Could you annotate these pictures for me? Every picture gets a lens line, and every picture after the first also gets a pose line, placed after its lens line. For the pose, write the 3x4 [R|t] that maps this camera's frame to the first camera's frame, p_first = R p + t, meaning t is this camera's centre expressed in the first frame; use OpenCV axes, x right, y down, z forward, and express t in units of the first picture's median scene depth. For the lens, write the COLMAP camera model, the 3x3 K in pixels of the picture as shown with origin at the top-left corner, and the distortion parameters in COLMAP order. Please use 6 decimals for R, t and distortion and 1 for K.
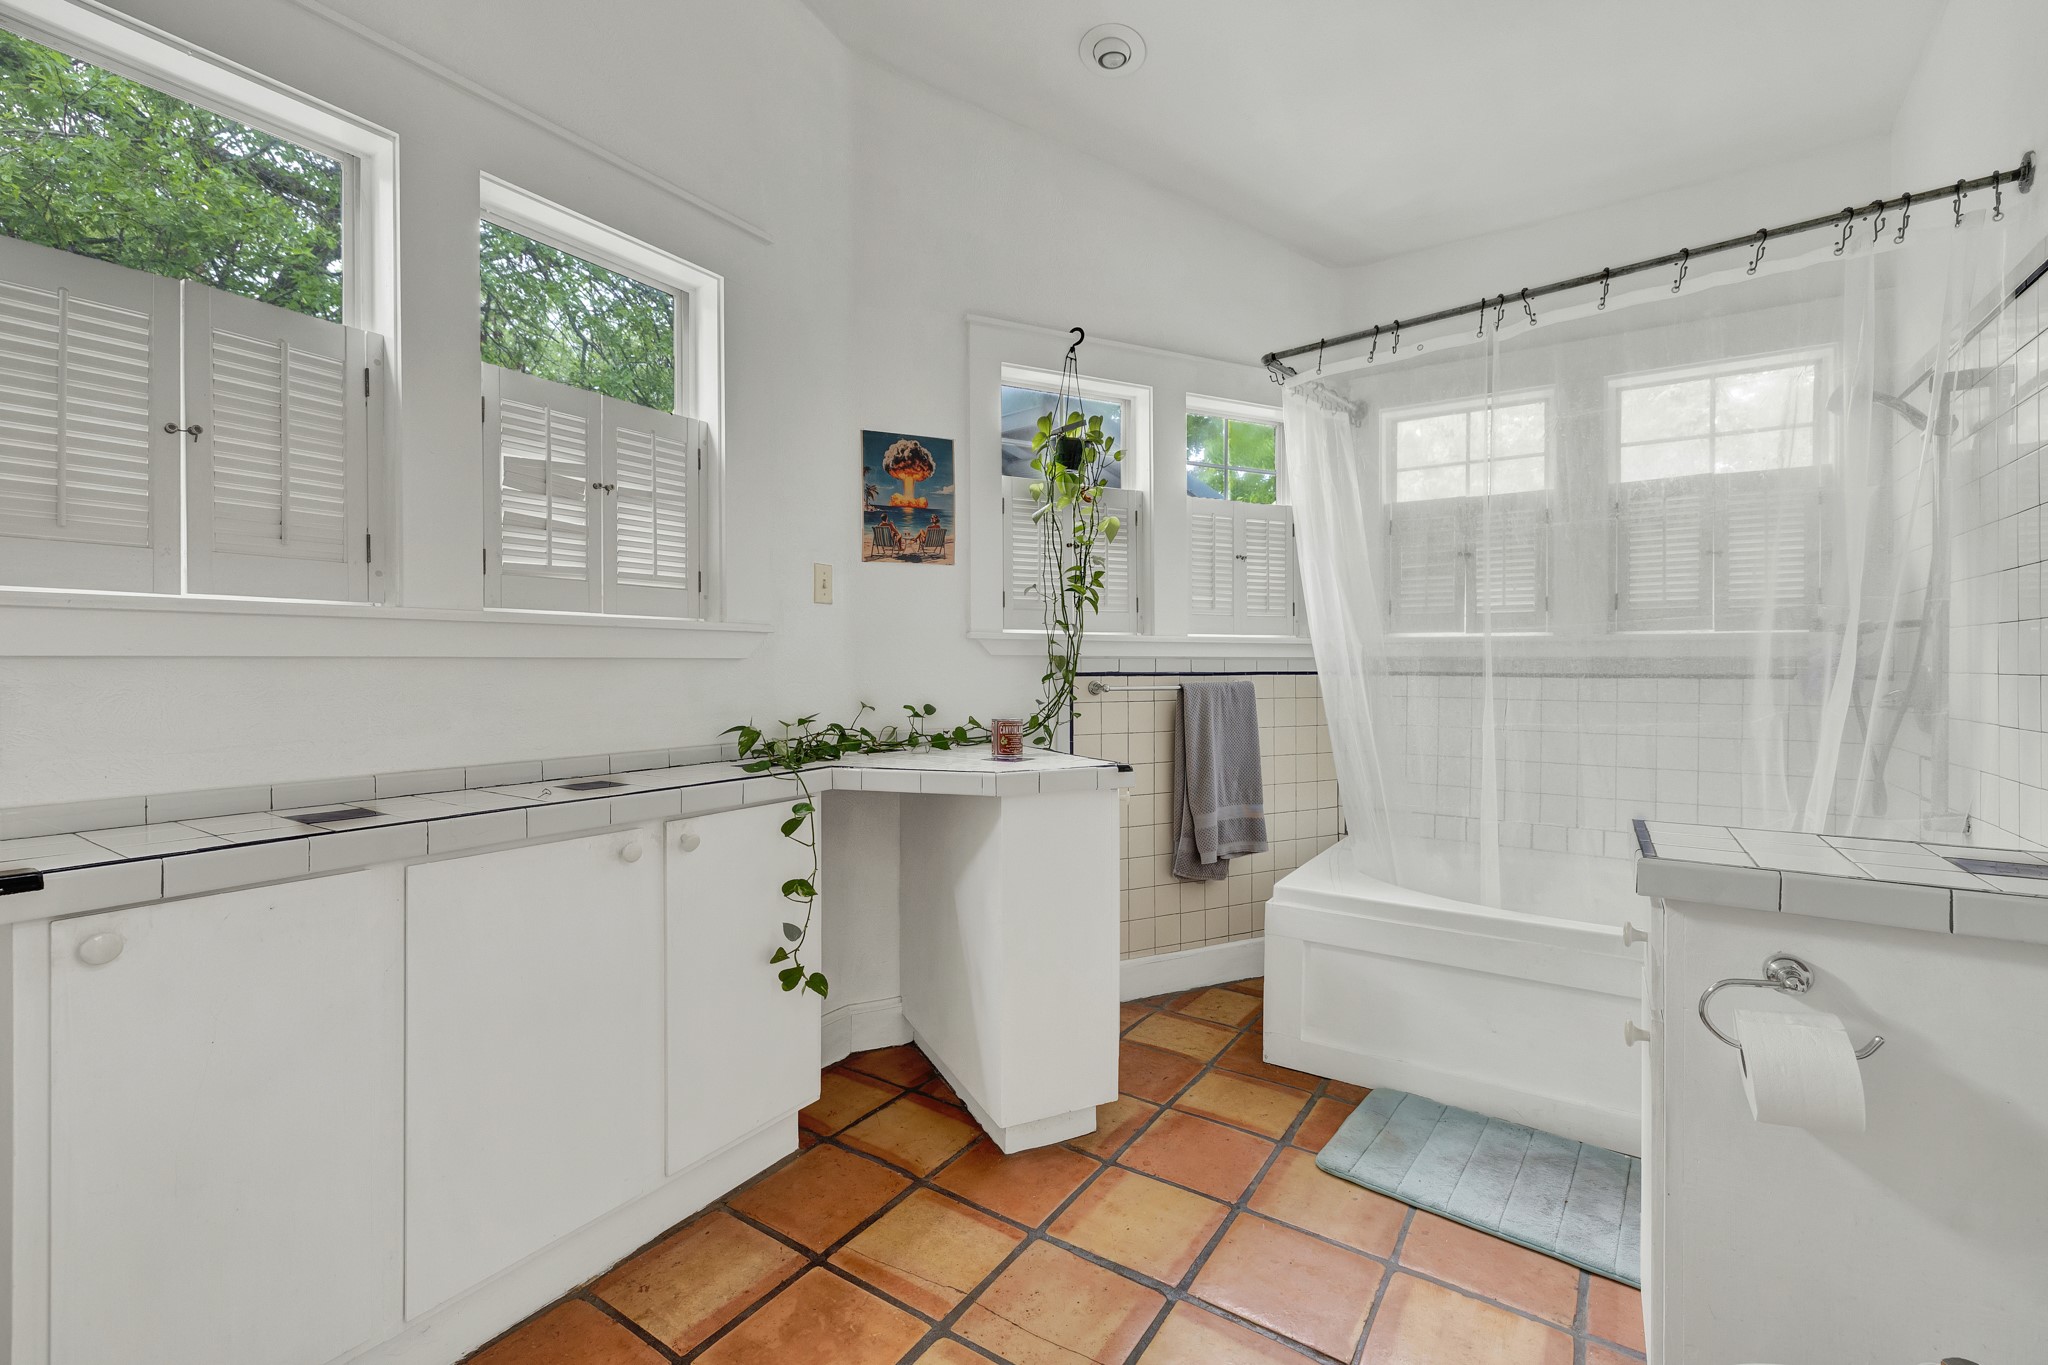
lens RADIAL K [[879.9, 0, 1029.0], [0, 879.9, 679.4], [0, 0, 1]] dist [0.000185, -0.000742]
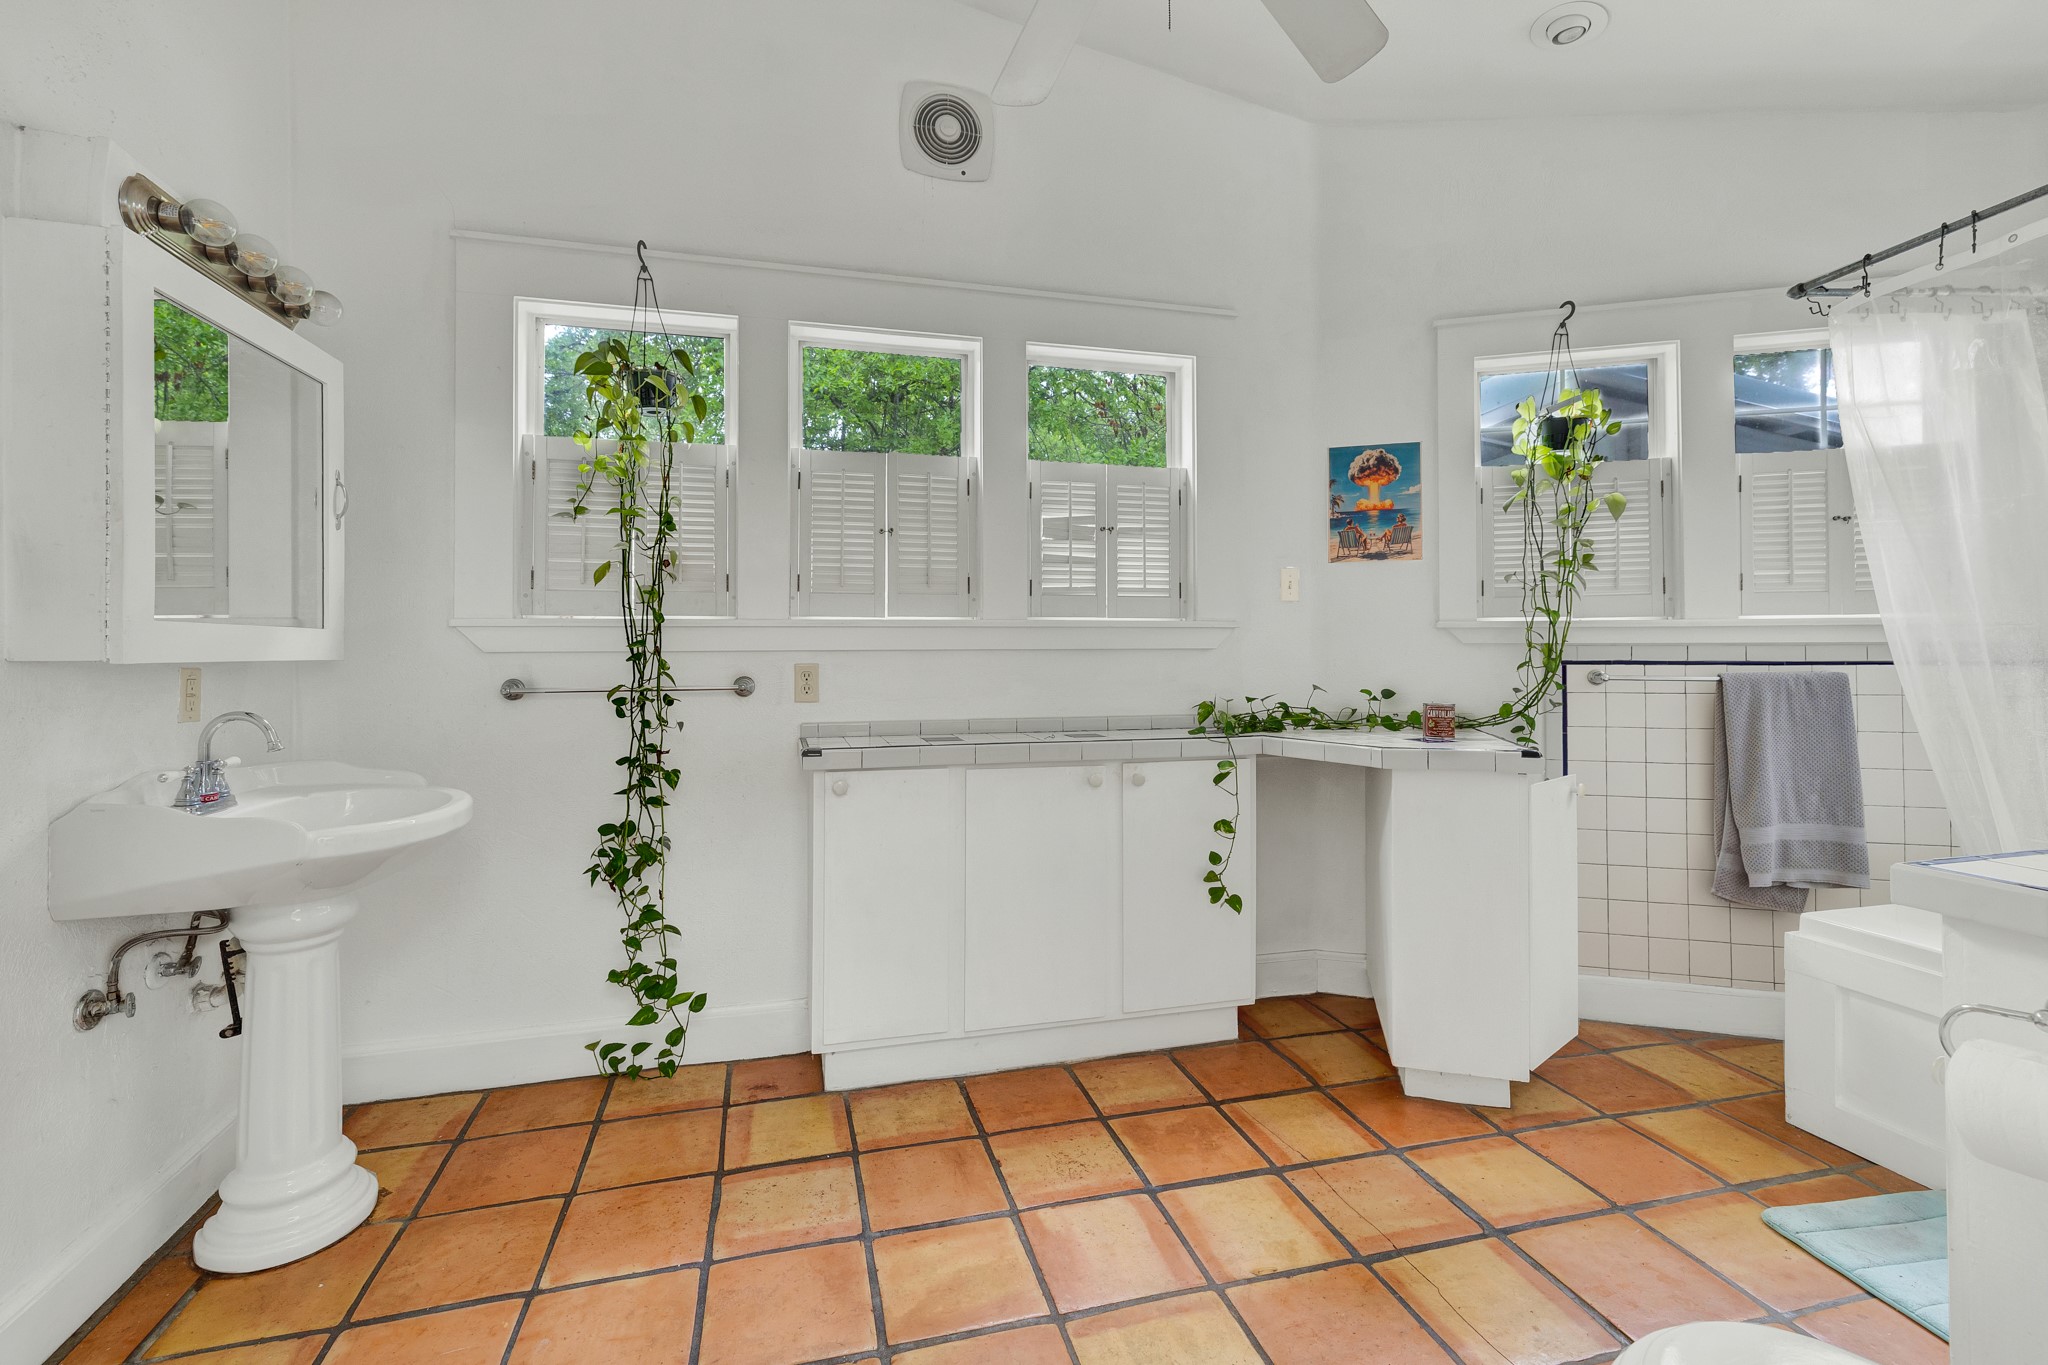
lens RADIAL K [[879.9, 0, 1012.6], [0, 879.9, 663.0], [0, 0, 1]] dist [0.000185, -0.000742]
pose [[0.749716, 0.005062, -0.661741, 0.299656], [-0.008564, 0.999961, -0.002052, 0.002167], [0.661705, 0.007205, 0.749730, -0.145954]]
